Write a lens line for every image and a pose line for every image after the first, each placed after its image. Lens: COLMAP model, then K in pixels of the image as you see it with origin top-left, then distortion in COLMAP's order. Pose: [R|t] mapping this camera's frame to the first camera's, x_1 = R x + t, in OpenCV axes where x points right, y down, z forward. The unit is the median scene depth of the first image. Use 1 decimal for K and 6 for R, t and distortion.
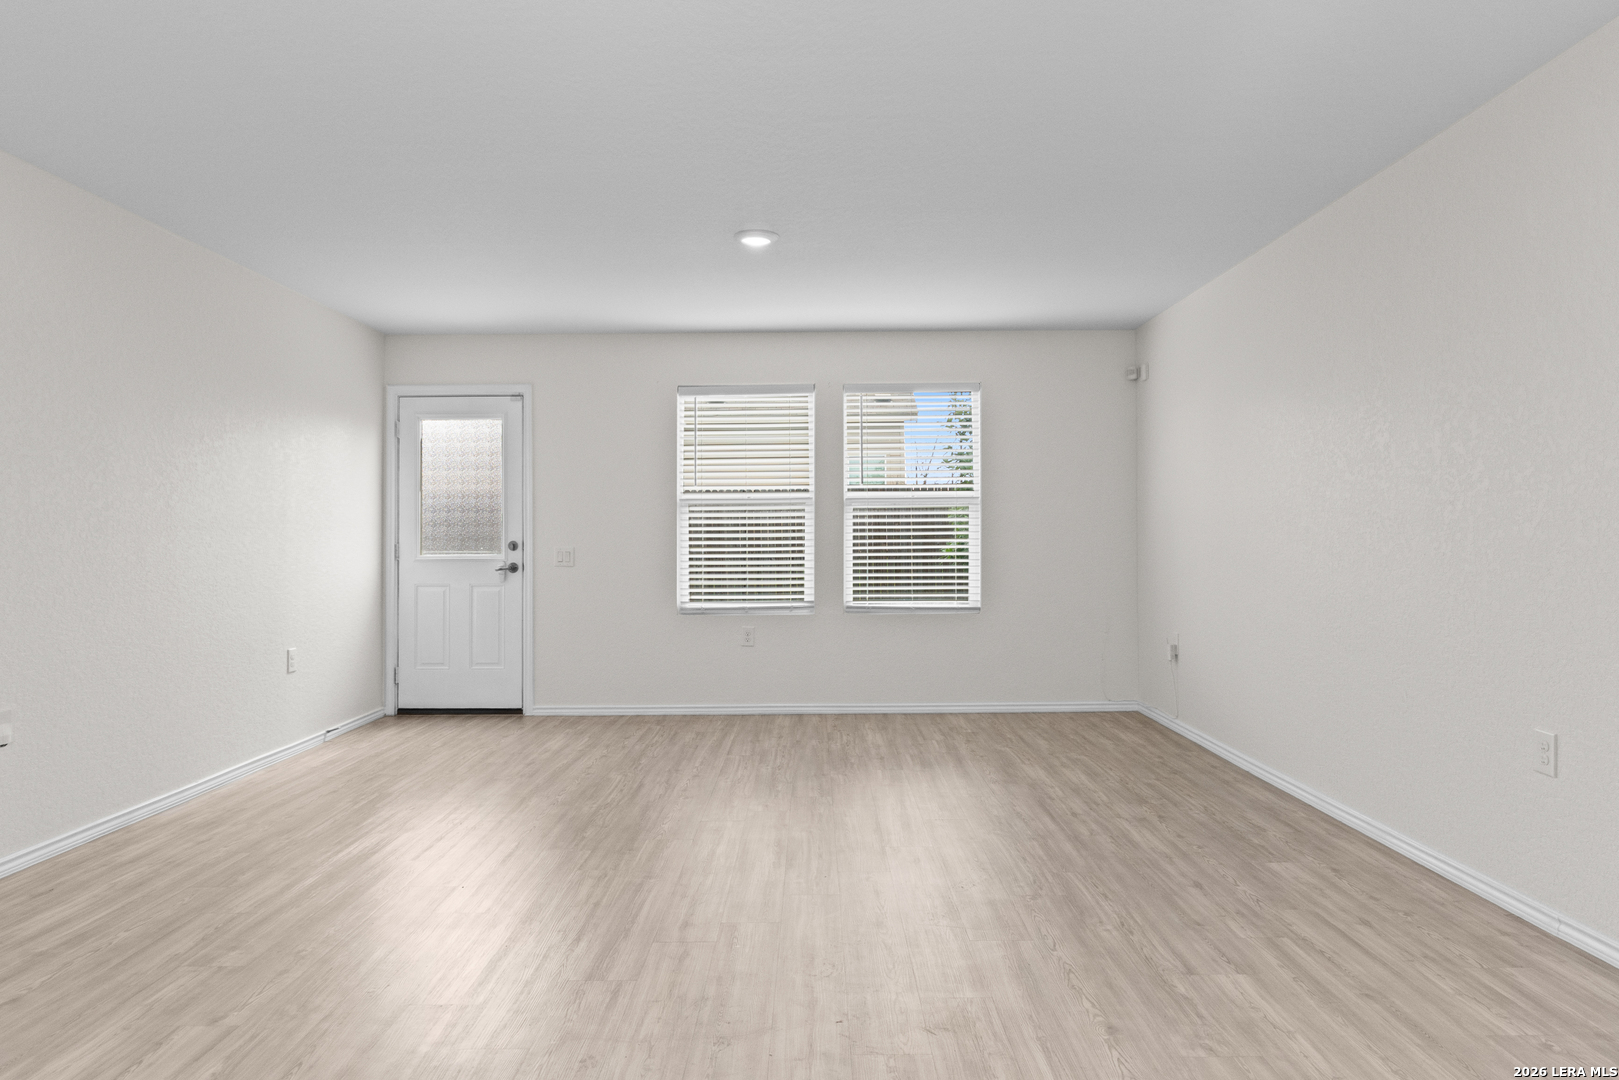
lens RADIAL K [[969.8, 0, 802.8], [0, 969.8, 533.5], [0, 0, 1]] dist [-0.007285, 0.002806]
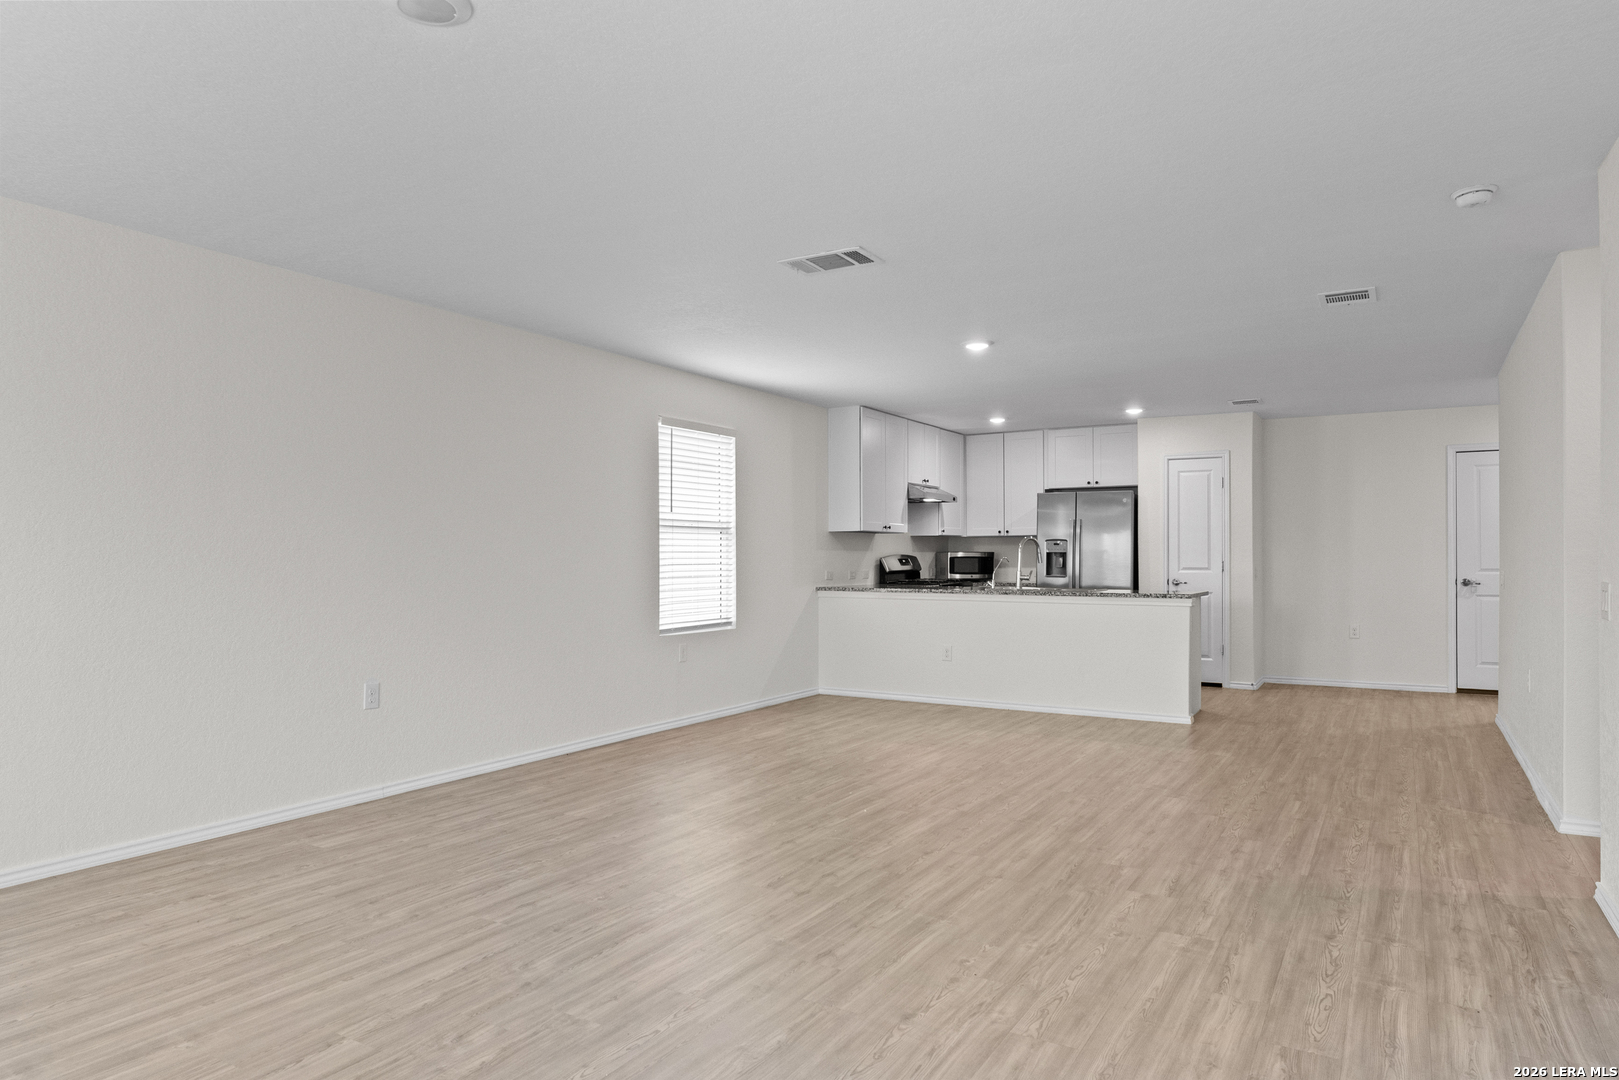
lens RADIAL K [[969.8, 0, 802.8], [0, 969.8, 547.7], [0, 0, 1]] dist [-0.007285, 0.002806]
pose [[-0.851484, 0.013431, 0.524208, -0.334466], [0.004713, 0.999828, -0.017961, 0.001263], [-0.524359, -0.012822, -0.851401, 0.898469]]
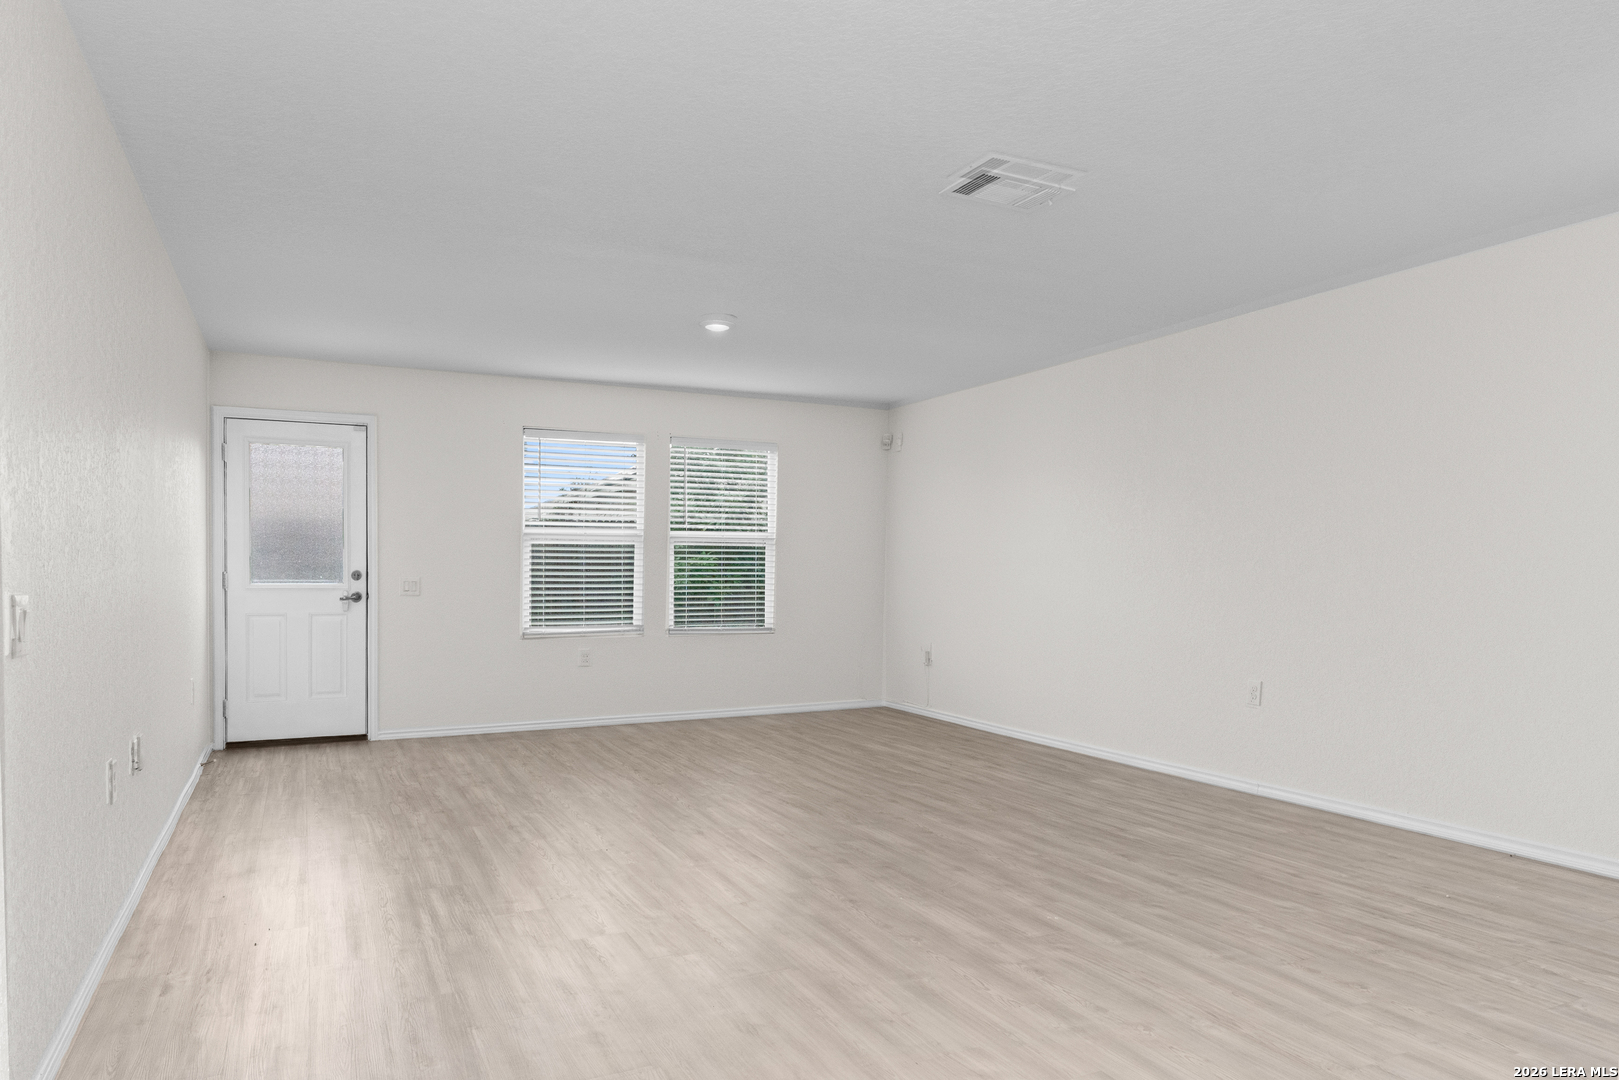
lens RADIAL K [[969.8, 0, 770.0], [0, 969.8, 585.7], [0, 0, 1]] dist [-0.007285, 0.002806]
pose [[0.904857, 0.002481, 0.425709, -0.341210], [-0.009249, 0.999862, 0.013832, 0.005964], [-0.425616, -0.016453, 0.904754, -0.097341]]
